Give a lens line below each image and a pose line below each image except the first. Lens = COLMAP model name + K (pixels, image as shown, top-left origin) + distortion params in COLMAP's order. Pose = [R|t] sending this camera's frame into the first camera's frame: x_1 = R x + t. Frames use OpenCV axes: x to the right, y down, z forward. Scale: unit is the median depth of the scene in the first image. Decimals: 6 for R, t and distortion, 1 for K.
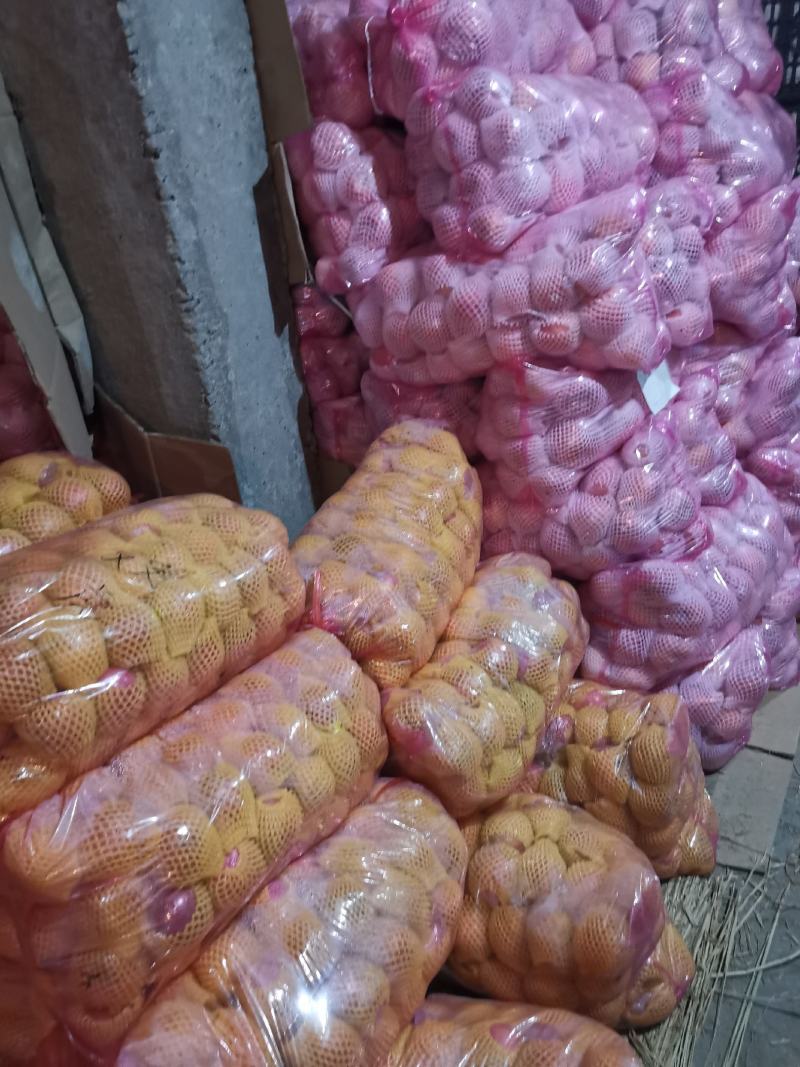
lens RADIAL K [[842.5, 0, 400.0], [0, 842.5, 533.5], [0, 0, 1]] dist [0.116927, -0.138641]
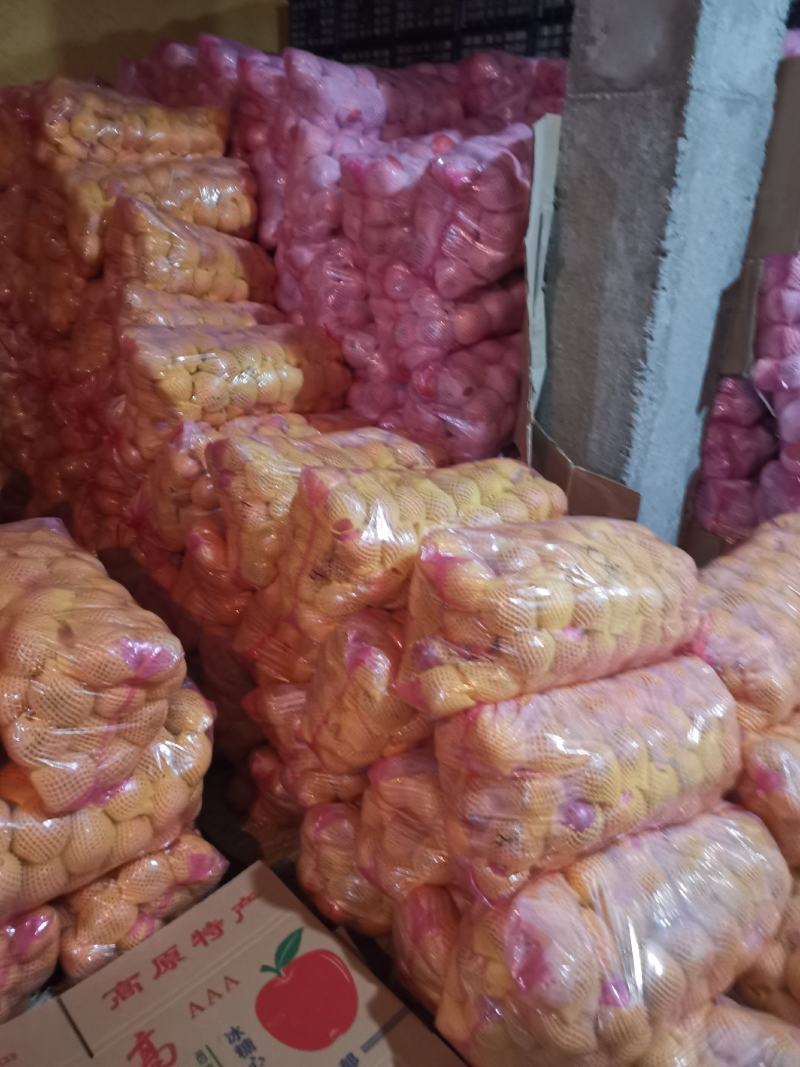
lens RADIAL K [[842.5, 0, 400.0], [0, 842.5, 533.5], [0, 0, 1]] dist [0.116927, -0.138641]
pose [[0.917823, 0.275575, -0.285761, -0.179757], [-0.298038, 0.953820, -0.037435, 0.110907], [0.262249, 0.119527, 0.957569, -0.252126]]
